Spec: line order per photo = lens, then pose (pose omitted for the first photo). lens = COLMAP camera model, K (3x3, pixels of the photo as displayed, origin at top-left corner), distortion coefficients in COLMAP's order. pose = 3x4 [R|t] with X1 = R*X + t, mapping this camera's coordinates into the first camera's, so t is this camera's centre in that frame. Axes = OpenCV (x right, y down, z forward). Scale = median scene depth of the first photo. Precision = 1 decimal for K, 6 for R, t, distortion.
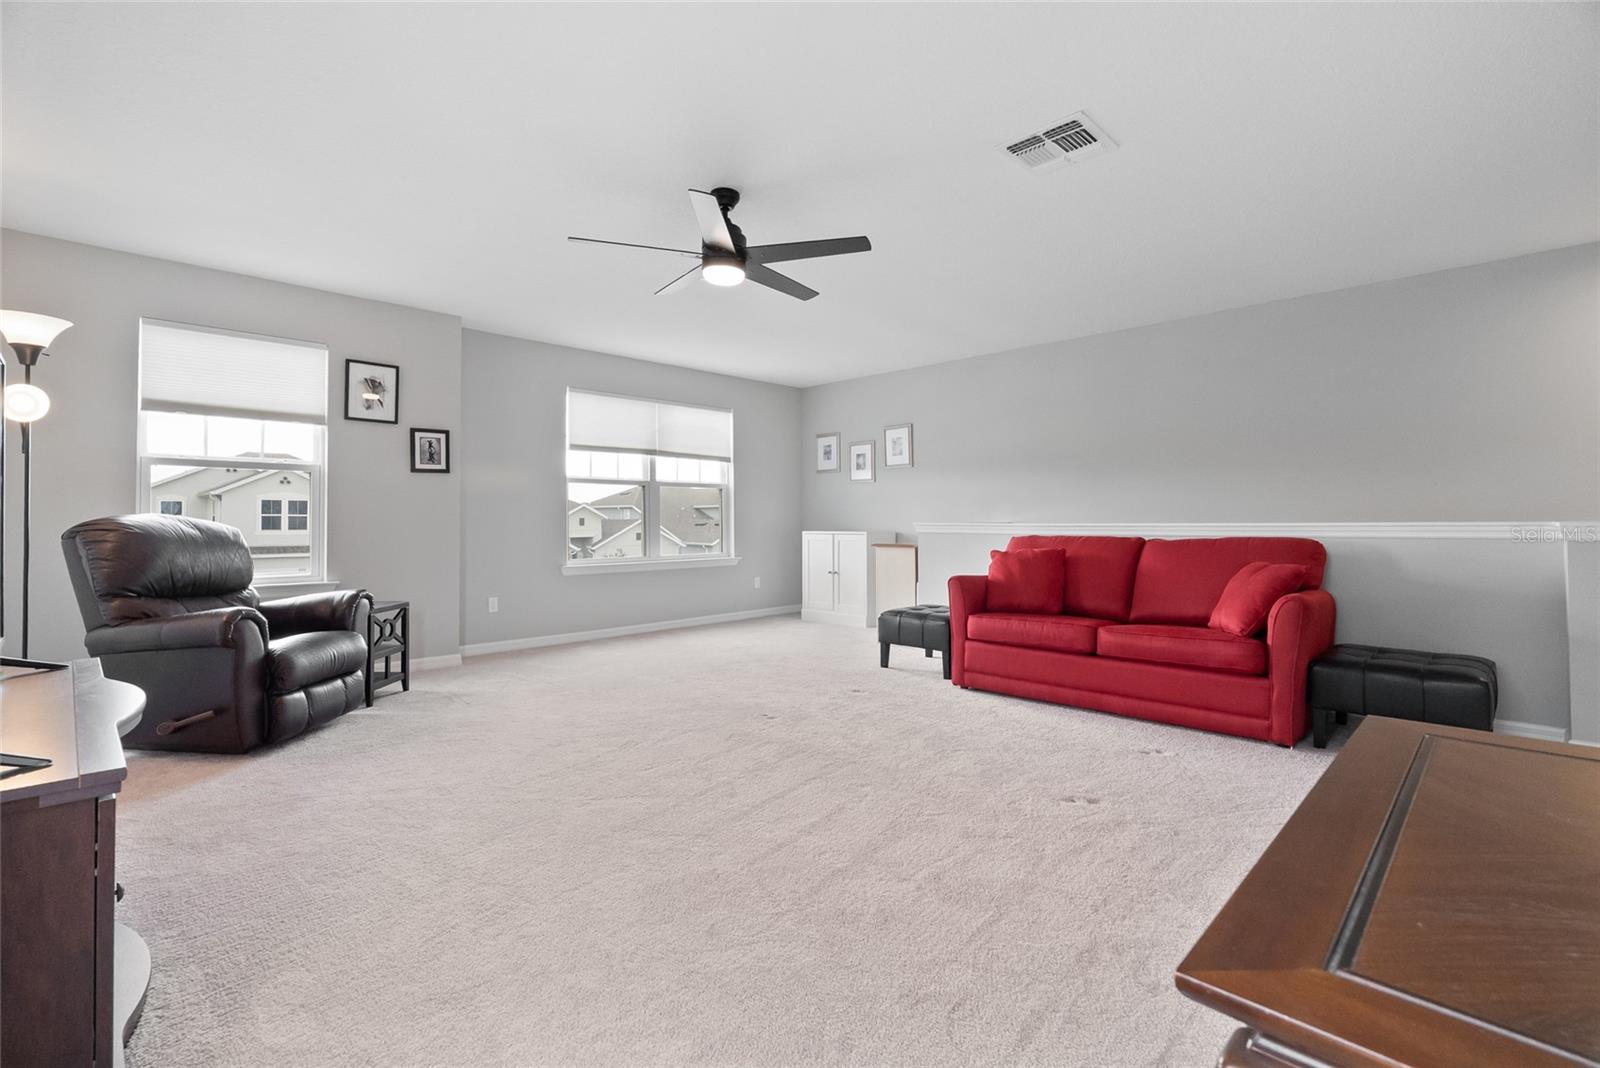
lens RADIAL K [[730.6, 0, 800.6], [0, 730.6, 520.7], [0, 0, 1]] dist [-0.003378, -0.000233]
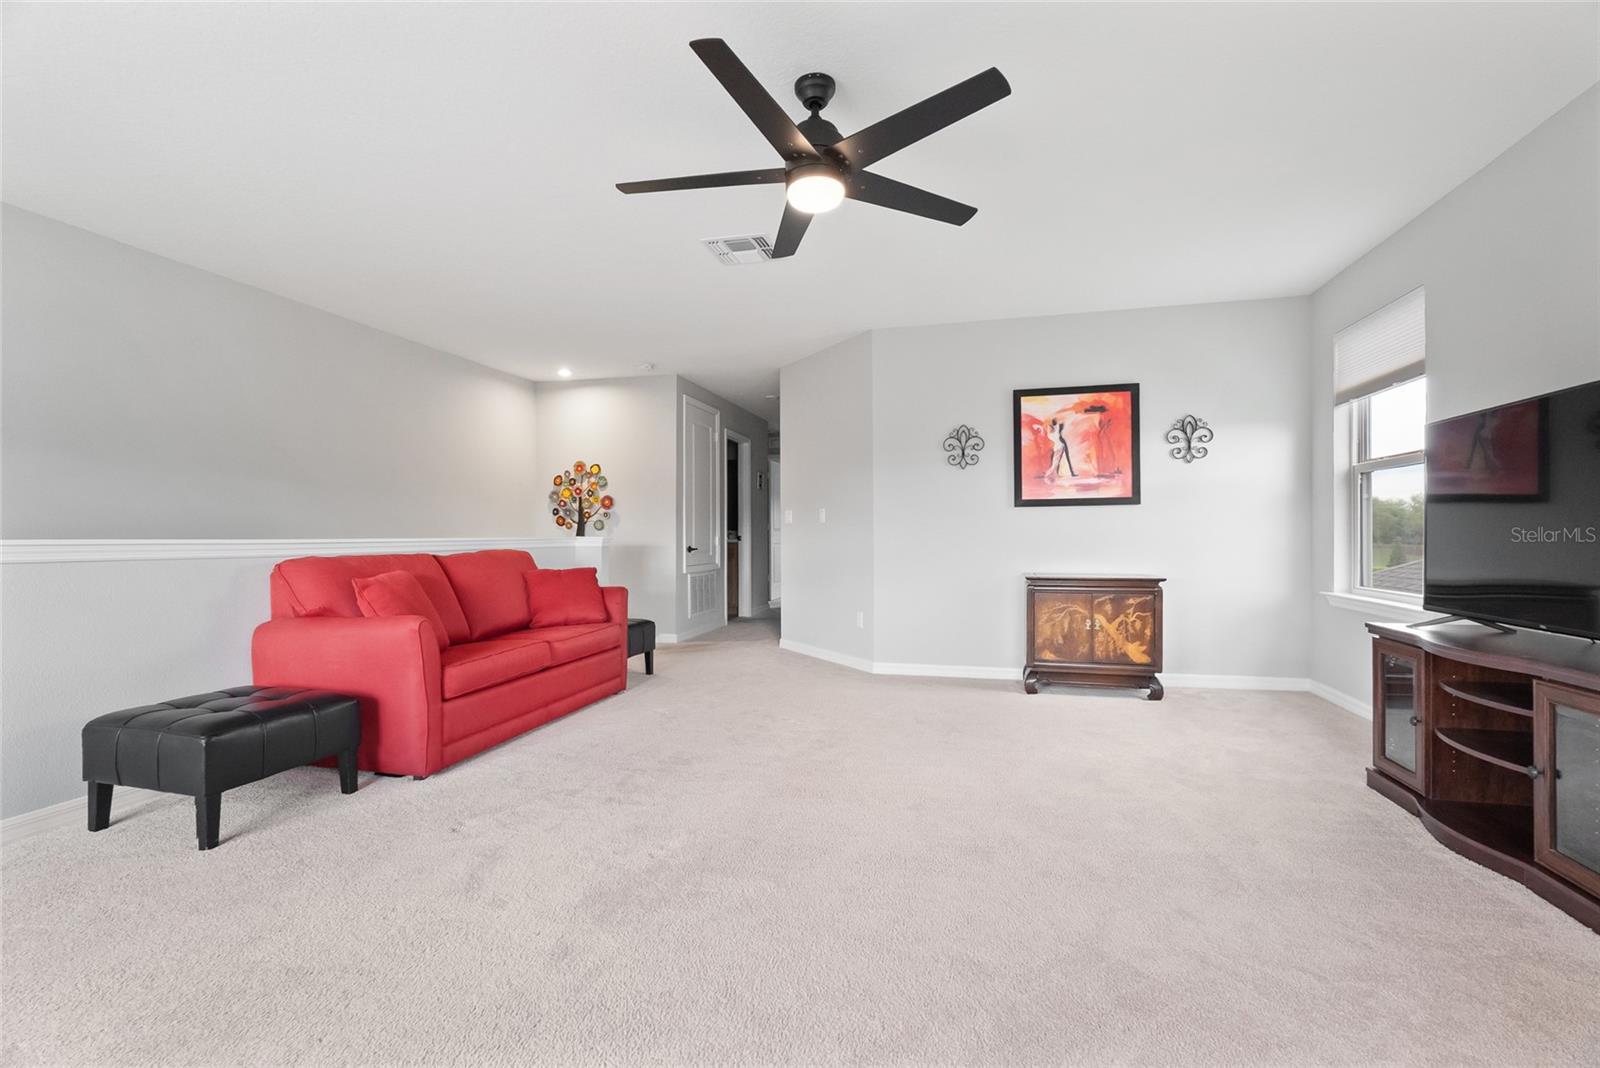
lens RADIAL K [[730.6, 0, 801.3], [0, 730.6, 535.6], [0, 0, 1]] dist [-0.003378, -0.000233]
pose [[-0.506906, 0.003796, 0.861993, -0.489167], [0.005598, 0.999984, -0.001112, 0.001674], [-0.861983, 0.004262, -0.506919, 0.904456]]
